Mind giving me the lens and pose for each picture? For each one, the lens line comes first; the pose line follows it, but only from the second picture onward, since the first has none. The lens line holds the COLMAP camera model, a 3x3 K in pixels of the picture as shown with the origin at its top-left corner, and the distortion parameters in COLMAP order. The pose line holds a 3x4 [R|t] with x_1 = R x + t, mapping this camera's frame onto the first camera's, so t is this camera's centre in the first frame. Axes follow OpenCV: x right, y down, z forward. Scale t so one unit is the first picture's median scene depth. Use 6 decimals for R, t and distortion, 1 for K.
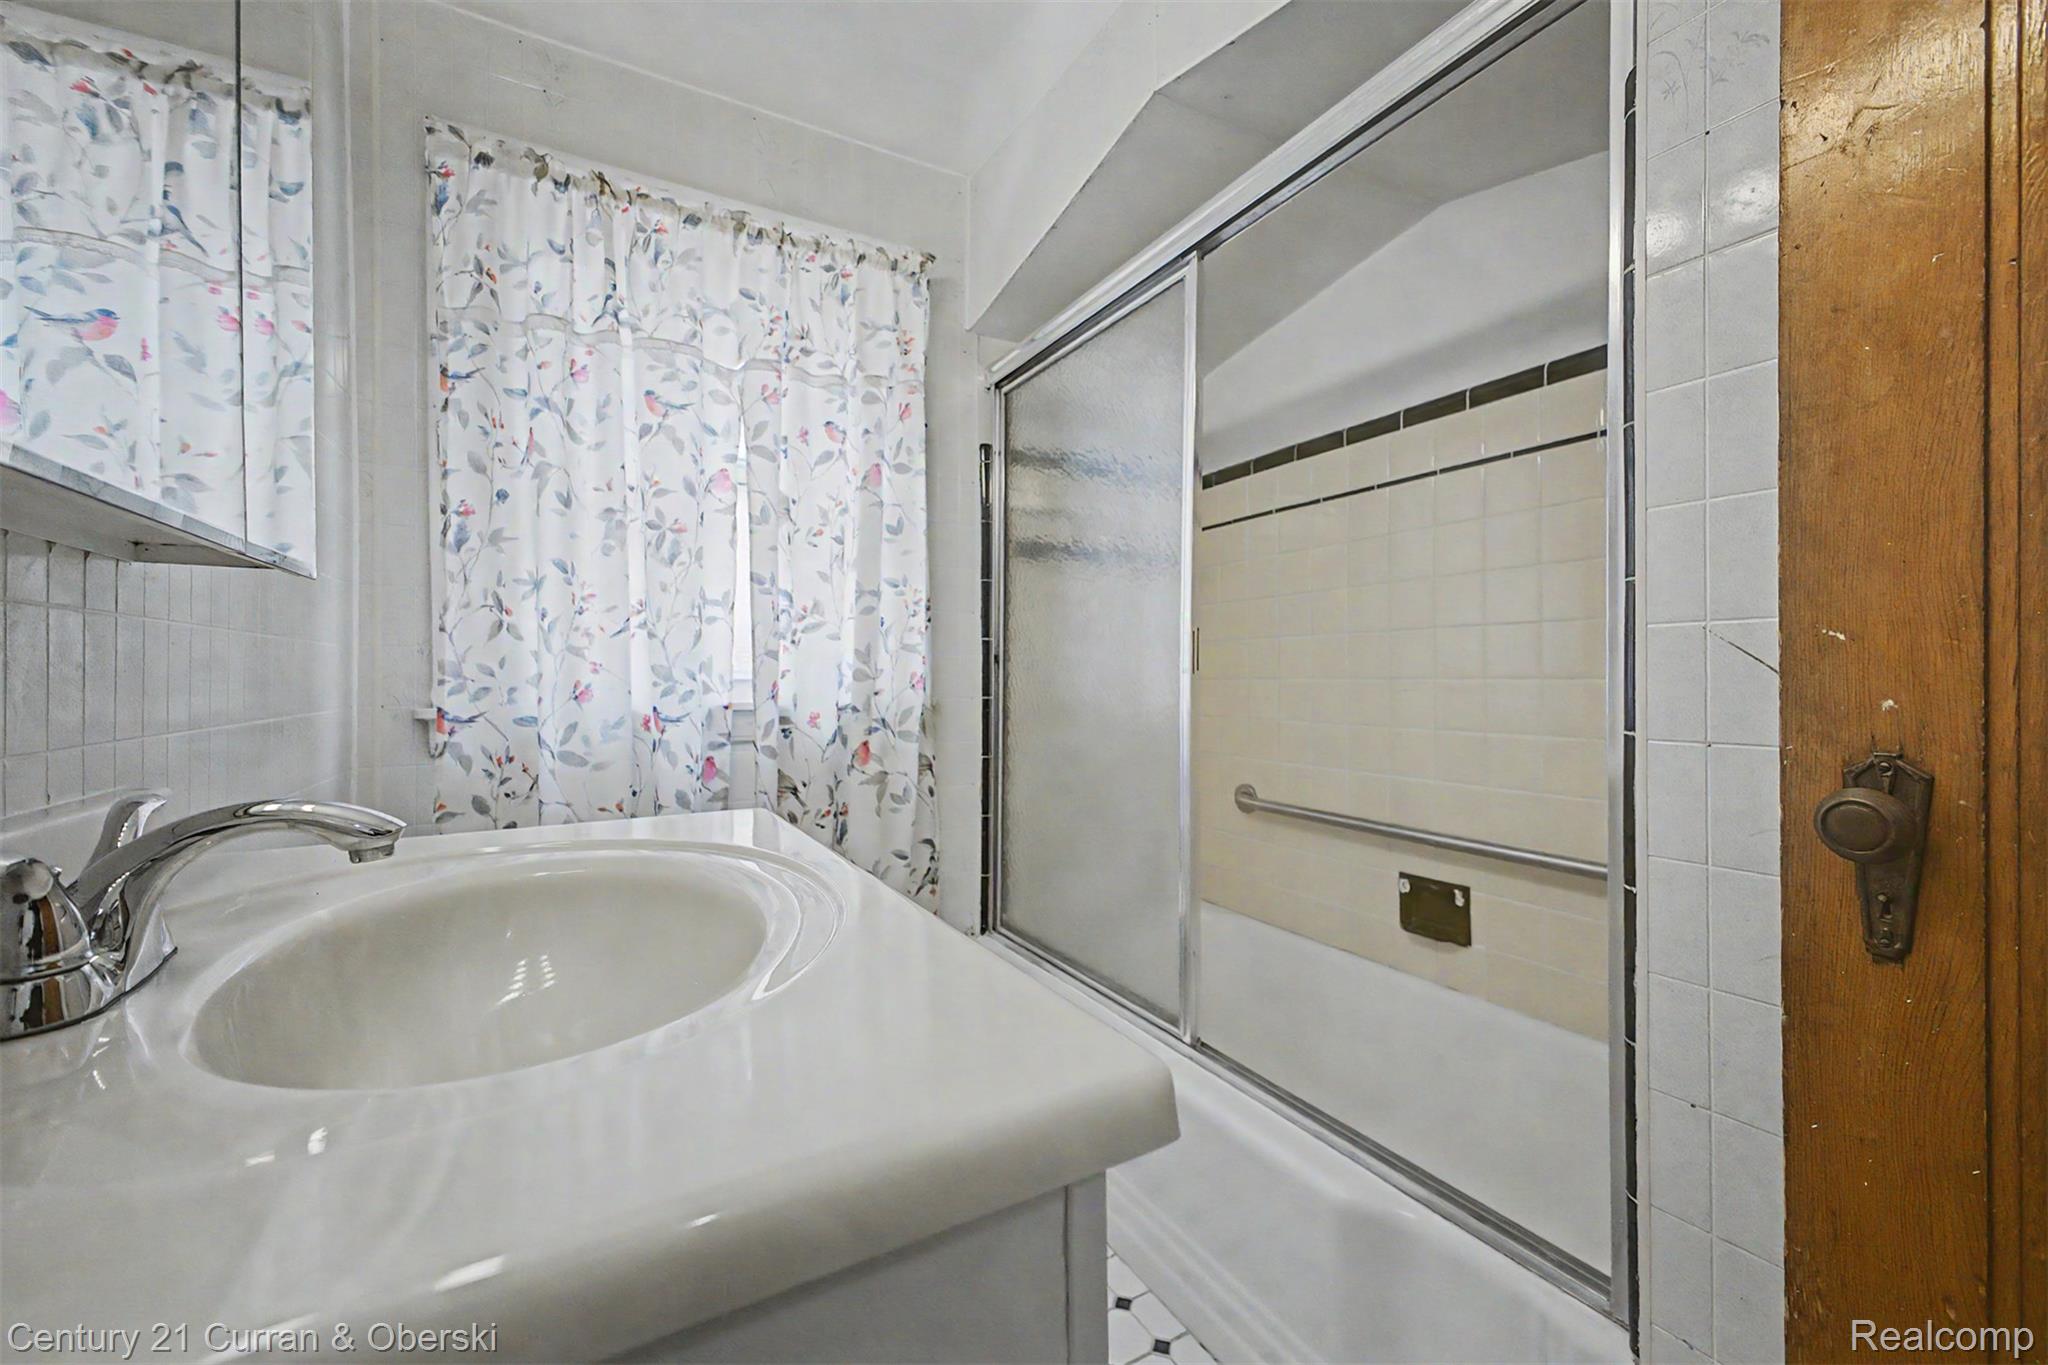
lens RADIAL K [[811.5, 0, 1035.6], [0, 811.5, 678.8], [0, 0, 1]] dist [0.016223, -0.006046]
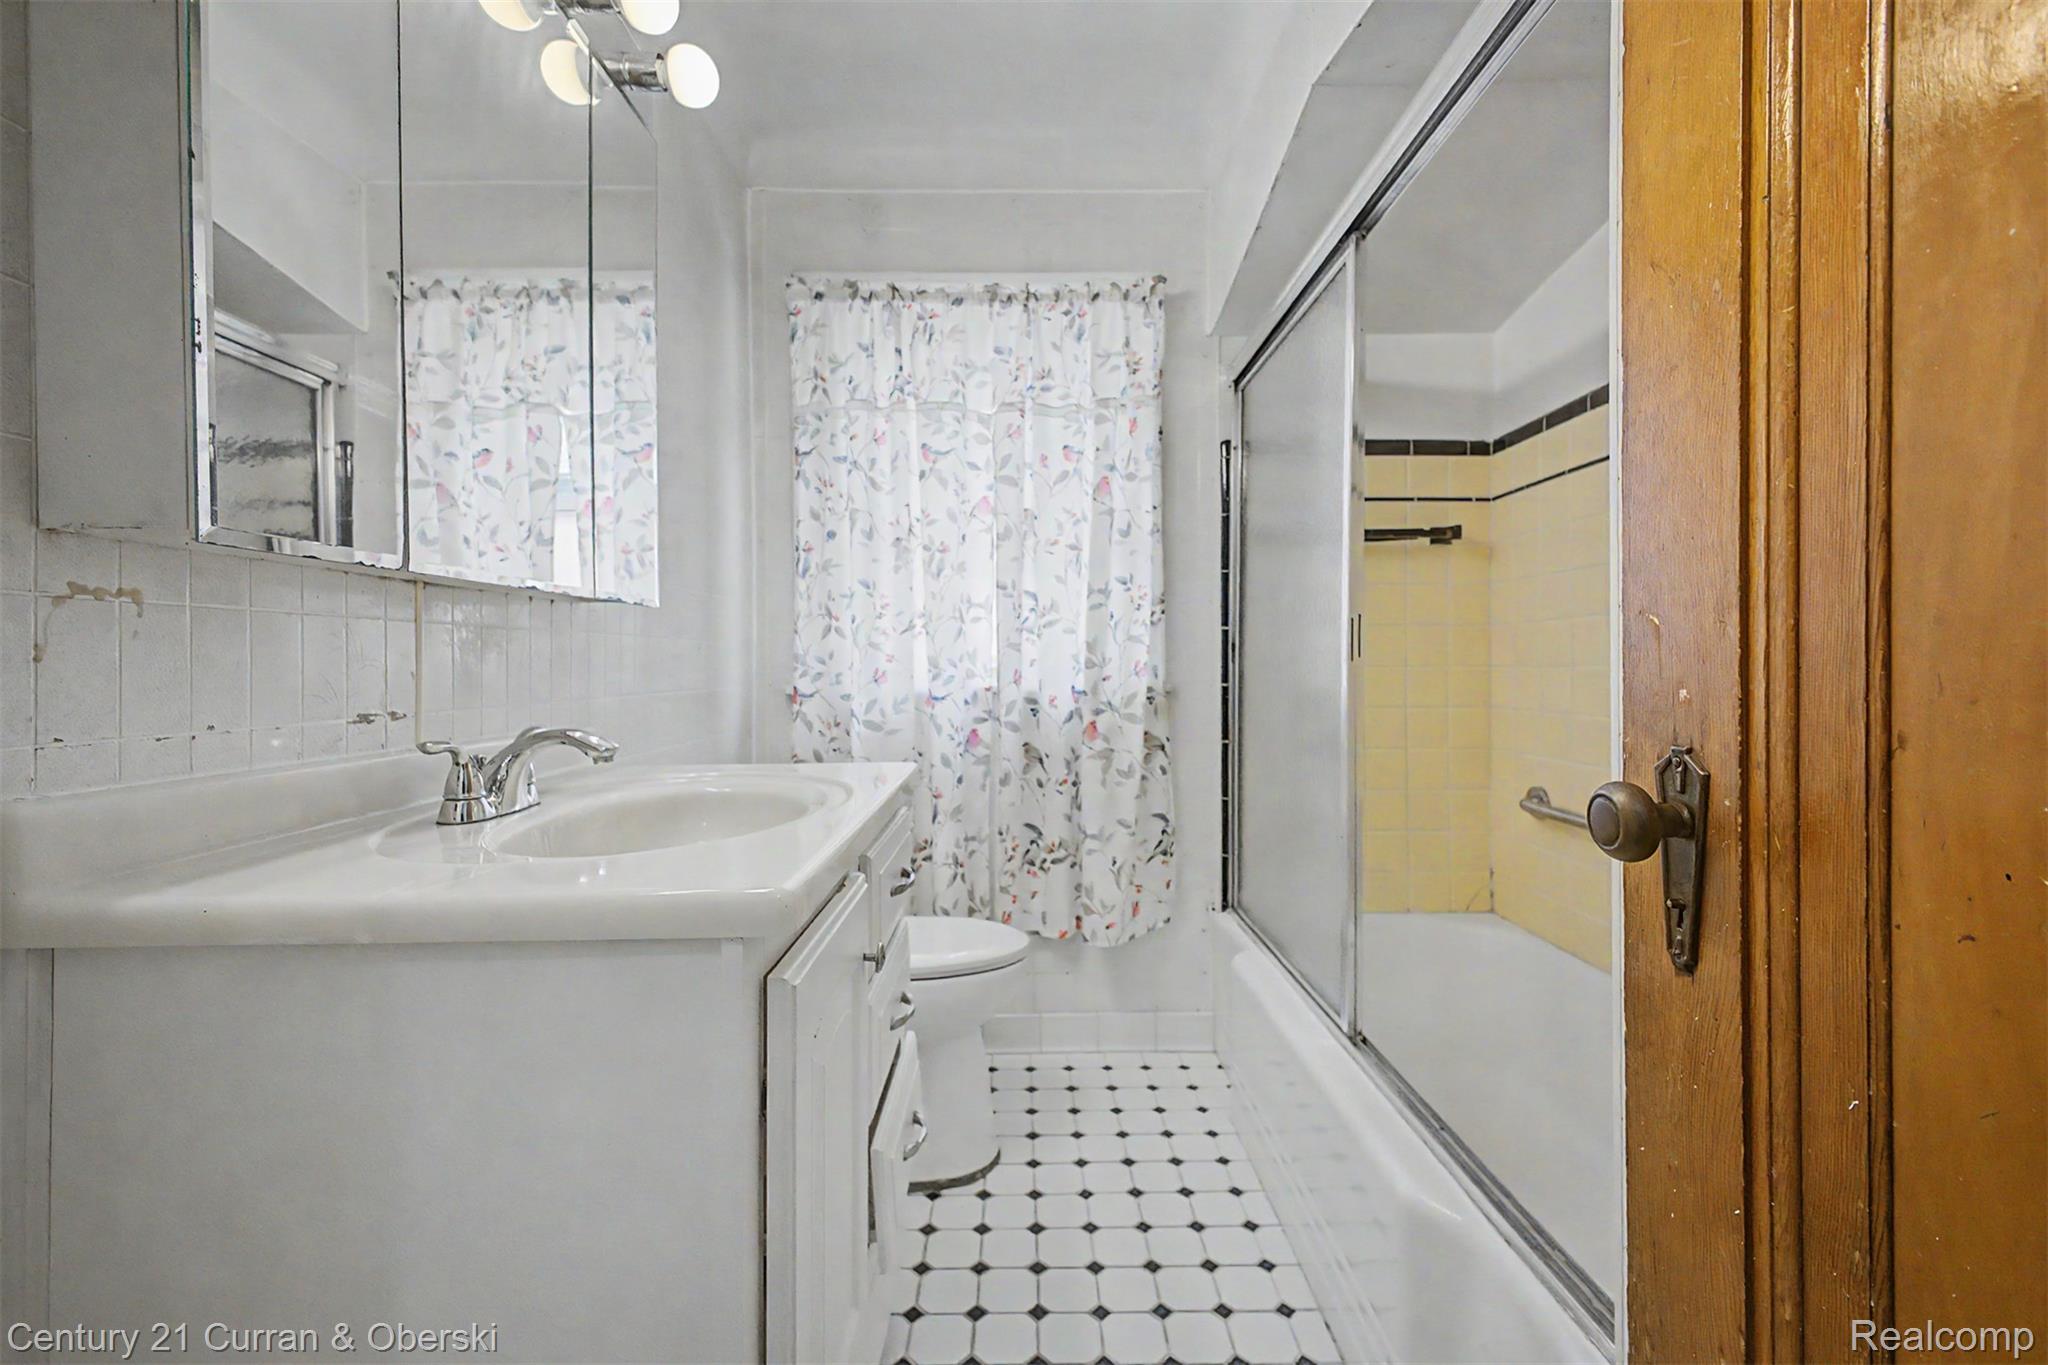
lens RADIAL K [[811.5, 0, 1024.6], [0, 811.5, 673.5], [0, 0, 1]] dist [0.016223, -0.006046]
pose [[0.876765, 0.004283, -0.480899, 0.277815], [-0.000371, 0.999966, 0.008228, 0.000275], [0.480918, -0.007036, 0.876737, -0.052386]]
